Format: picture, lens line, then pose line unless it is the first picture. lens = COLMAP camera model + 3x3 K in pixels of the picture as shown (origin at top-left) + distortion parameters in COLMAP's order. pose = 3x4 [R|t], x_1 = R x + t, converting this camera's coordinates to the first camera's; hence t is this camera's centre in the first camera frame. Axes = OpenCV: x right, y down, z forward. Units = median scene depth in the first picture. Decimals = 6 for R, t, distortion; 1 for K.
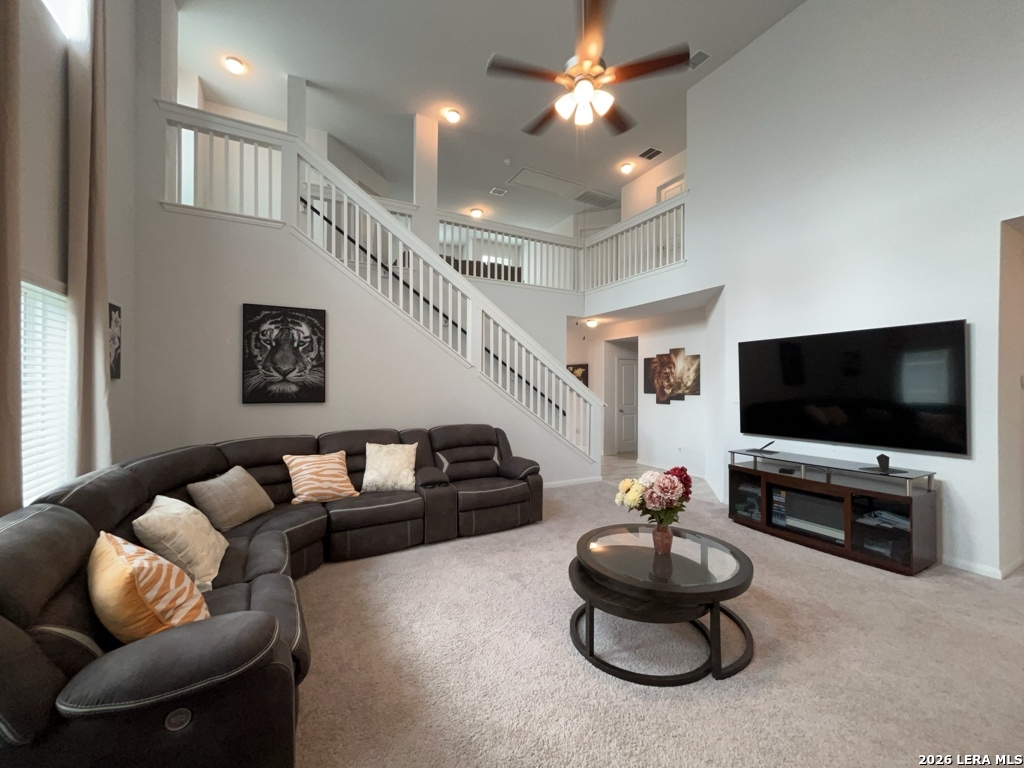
lens RADIAL K [[415.8, 0, 512.6], [0, 415.8, 382.9], [0, 0, 1]] dist [-0.004294, 0.000729]
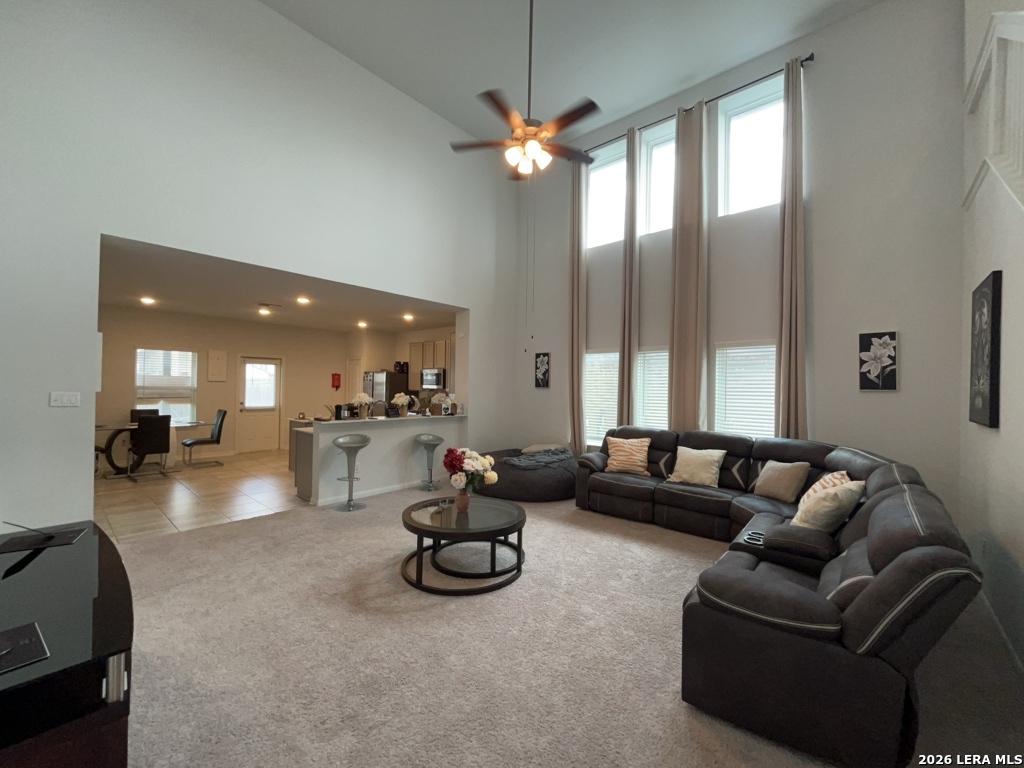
lens RADIAL K [[415.8, 0, 514.2], [0, 415.8, 384.3], [0, 0, 1]] dist [-0.004294, 0.000729]
pose [[-0.938406, -0.019332, -0.344993, 0.400600], [-0.016380, 0.999800, -0.011470, 0.003444], [0.345146, -0.005113, -0.938535, 1.367941]]
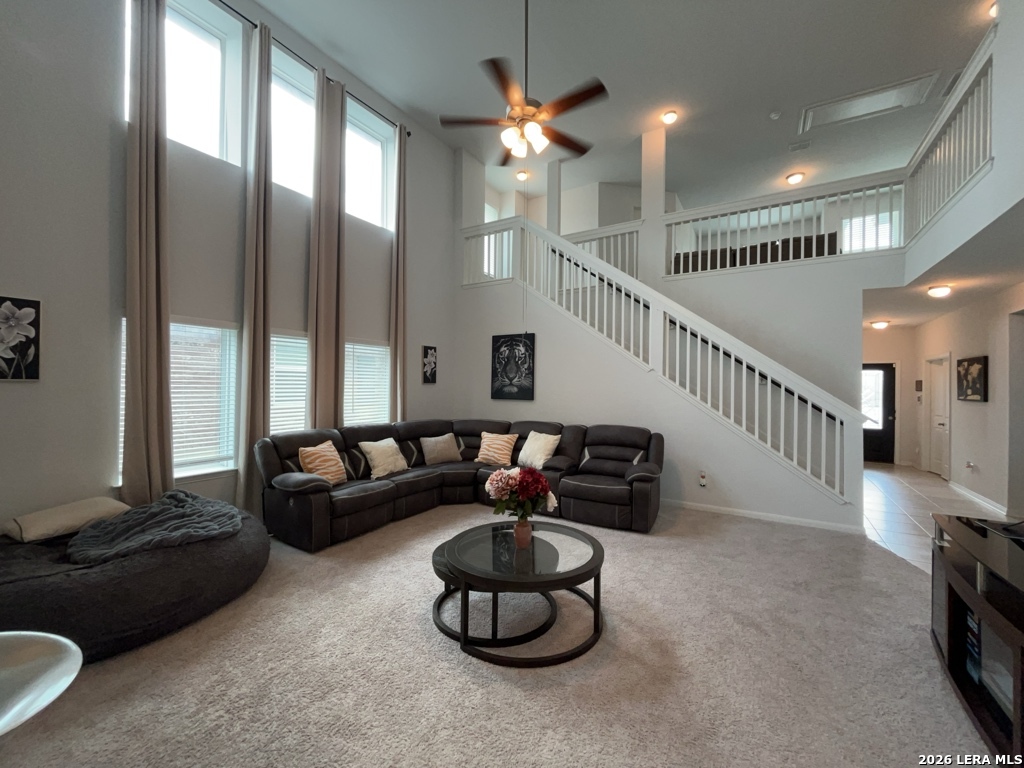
lens RADIAL K [[415.8, 0, 516.9], [0, 415.8, 383.1], [0, 0, 1]] dist [-0.004294, 0.000729]
pose [[0.502201, -0.004551, -0.864739, 0.741196], [-0.005391, 0.999950, -0.008393, 0.002531], [0.864734, 0.008877, 0.502151, 0.268772]]
